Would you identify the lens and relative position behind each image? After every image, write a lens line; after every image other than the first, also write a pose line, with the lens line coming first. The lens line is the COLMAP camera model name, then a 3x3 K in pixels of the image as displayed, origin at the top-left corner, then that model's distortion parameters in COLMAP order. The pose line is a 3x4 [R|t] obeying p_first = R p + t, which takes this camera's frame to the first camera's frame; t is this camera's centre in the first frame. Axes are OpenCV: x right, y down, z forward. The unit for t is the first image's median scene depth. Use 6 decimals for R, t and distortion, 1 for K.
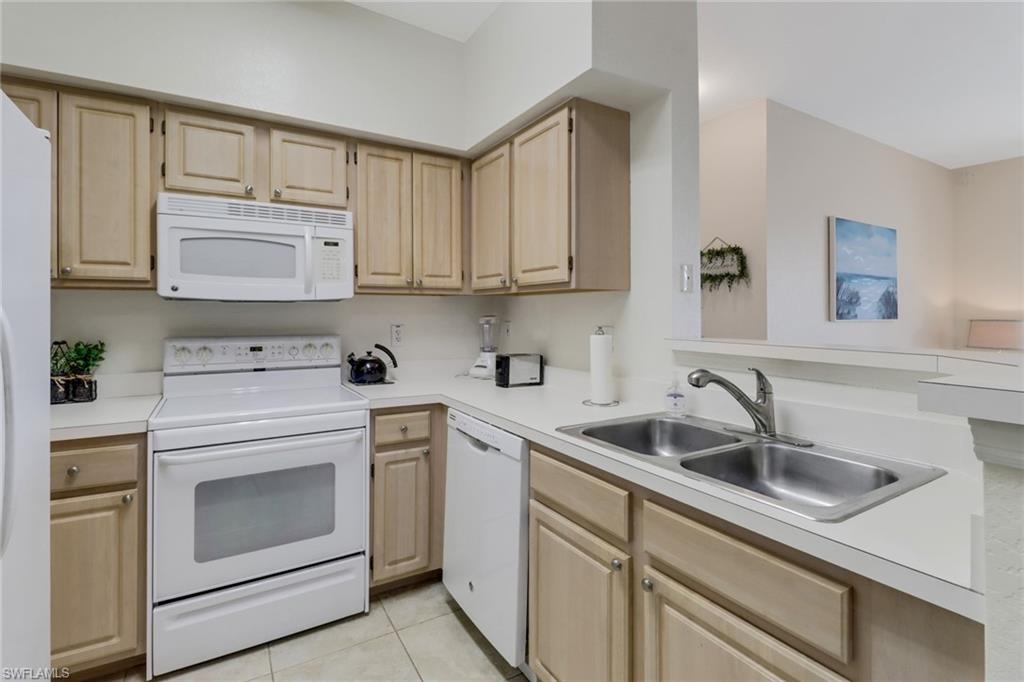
lens RADIAL K [[480.8, 0, 508.9], [0, 480.8, 319.6], [0, 0, 1]] dist [0.014638, -0.010094]
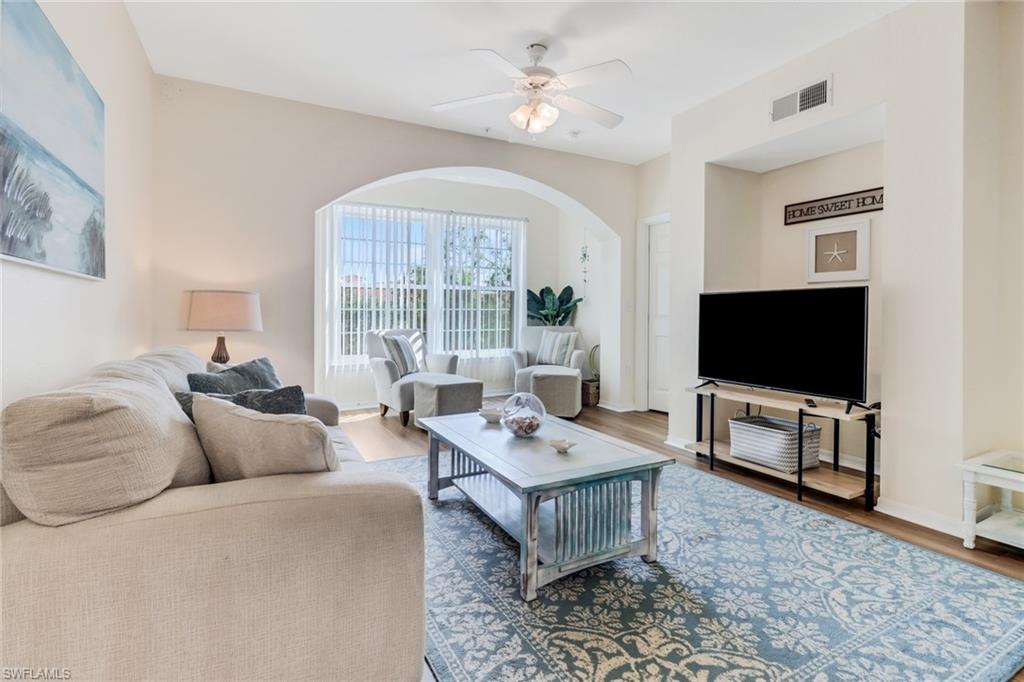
lens RADIAL K [[480.8, 0, 508.9], [0, 480.8, 319.6], [0, 0, 1]] dist [0.014638, -0.010094]
pose [[0.048378, -0.006167, 0.998810, 0.330657], [0.000051, 0.999981, 0.006171, 0.042181], [-0.998829, -0.000248, 0.048377, 0.582019]]
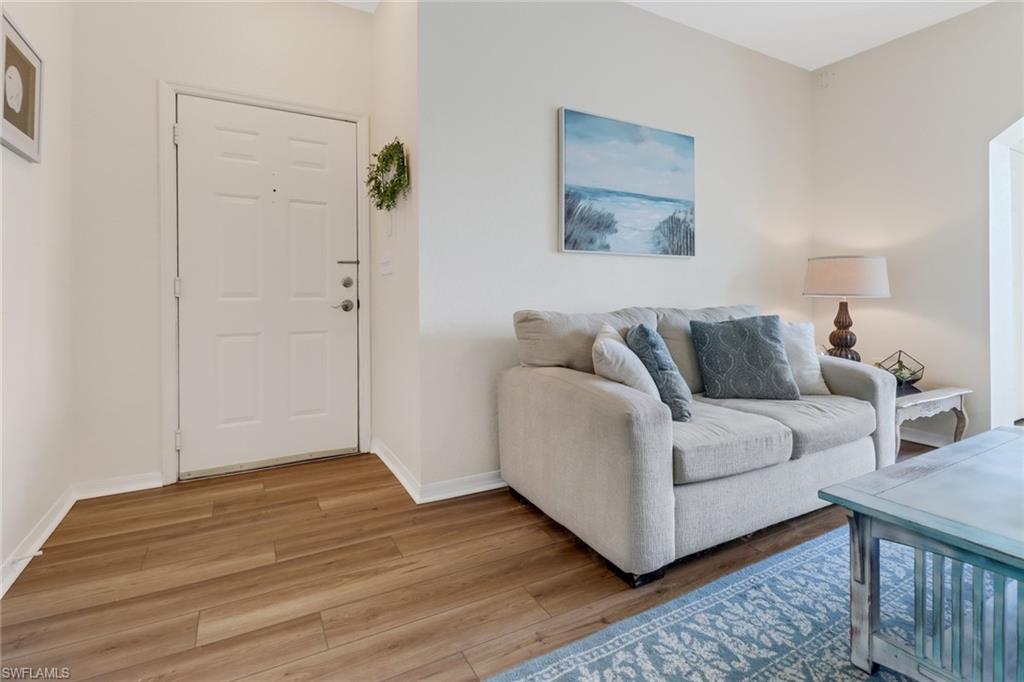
lens RADIAL K [[485.7, 0, 509.3], [0, 485.7, 297.7], [0, 0, 1]] dist [0.017921, -0.010033]
pose [[0.999495, 0.001316, -0.031757, 0.573814], [-0.001184, 0.999991, 0.004181, 0.066123], [0.031762, -0.004142, 0.999487, 0.241183]]
